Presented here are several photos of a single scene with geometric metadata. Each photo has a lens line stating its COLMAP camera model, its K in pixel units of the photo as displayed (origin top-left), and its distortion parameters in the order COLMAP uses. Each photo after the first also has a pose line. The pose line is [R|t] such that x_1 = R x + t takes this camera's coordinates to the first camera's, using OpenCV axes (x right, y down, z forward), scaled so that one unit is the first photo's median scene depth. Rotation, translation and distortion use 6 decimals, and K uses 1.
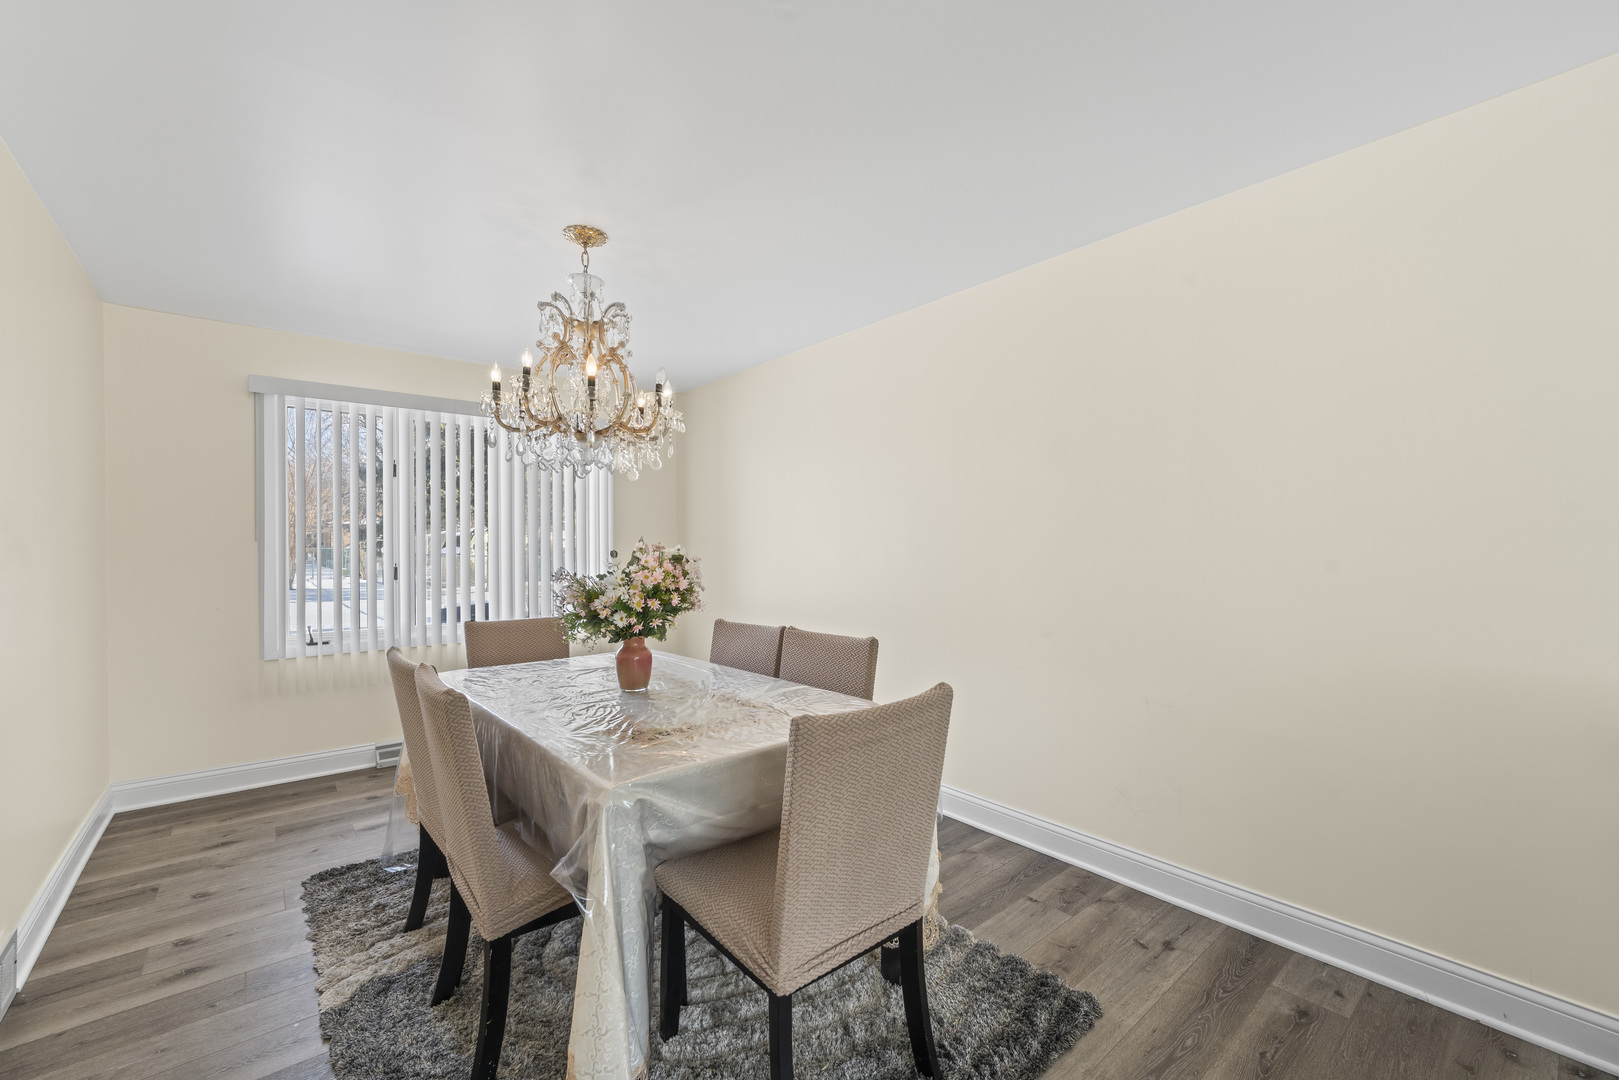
lens RADIAL K [[645.3, 0, 809.5], [0, 645.3, 540.0], [0, 0, 1]] dist [-0.000673, -0.000083]
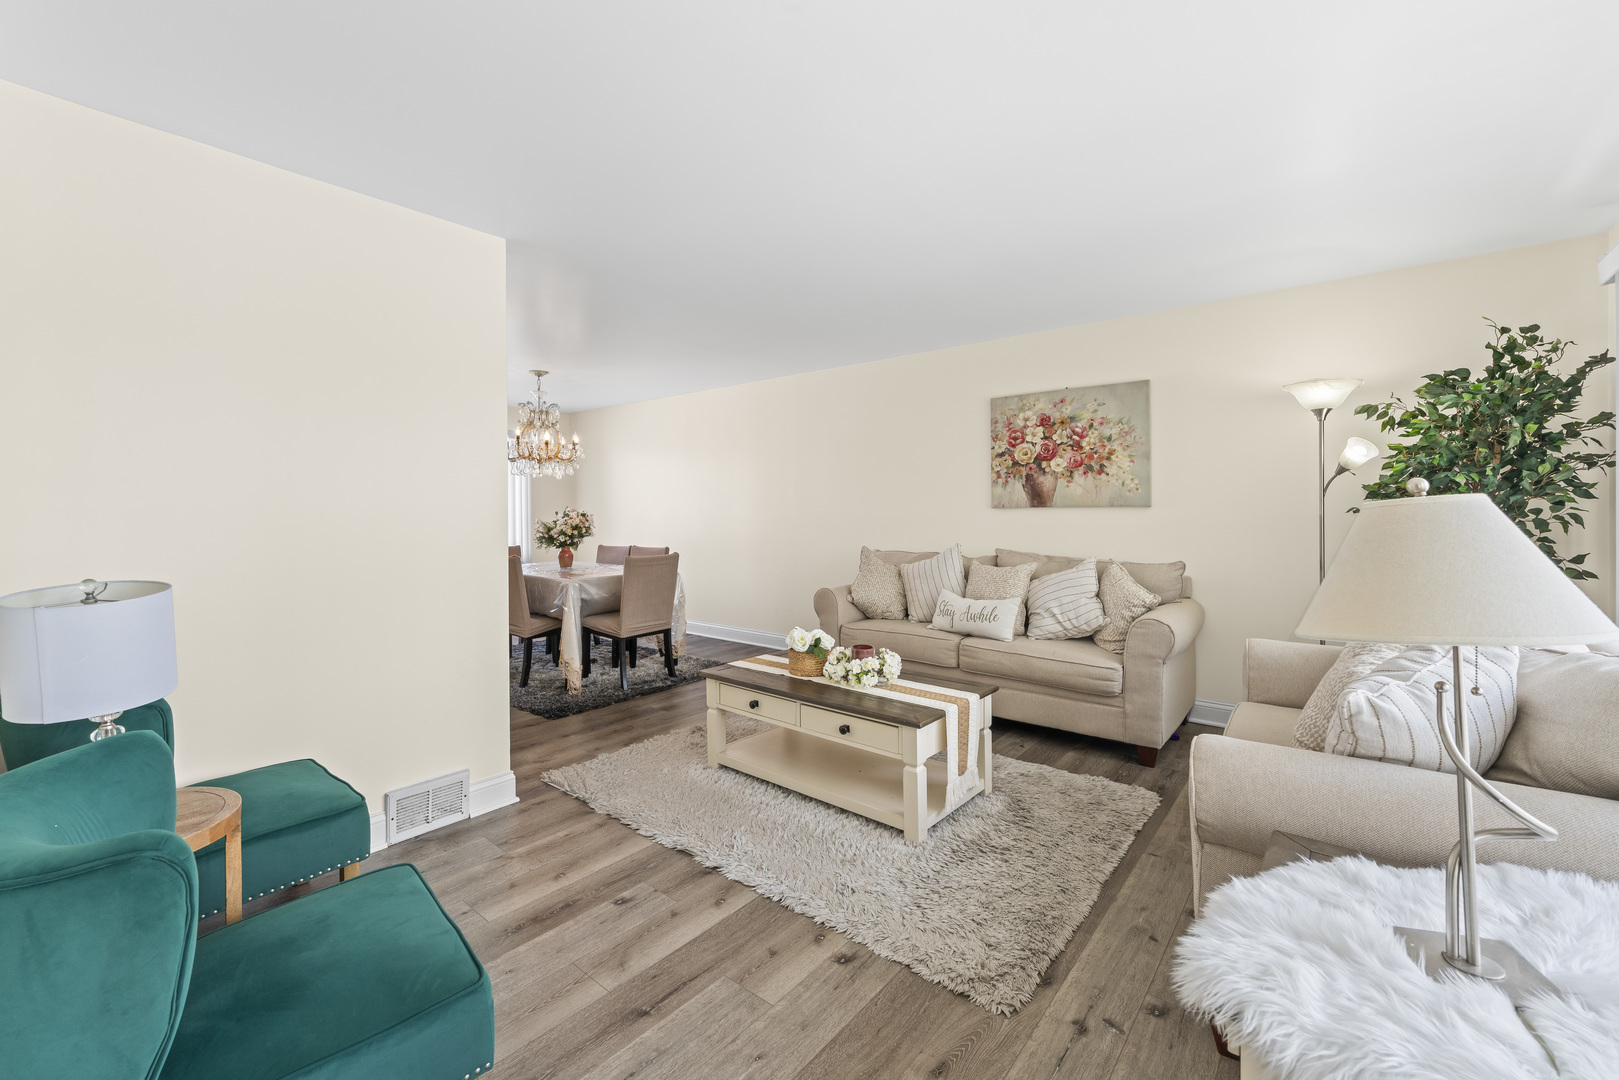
lens RADIAL K [[659.1, 0, 805.3], [0, 659.1, 528.2], [0, 0, 1]] dist [-0.000263, -0.000048]
pose [[0.984557, -0.003306, 0.175032, 0.190811], [-0.003316, 0.999290, 0.037525, -0.017316], [-0.175032, -0.037526, 0.983847, -1.658344]]
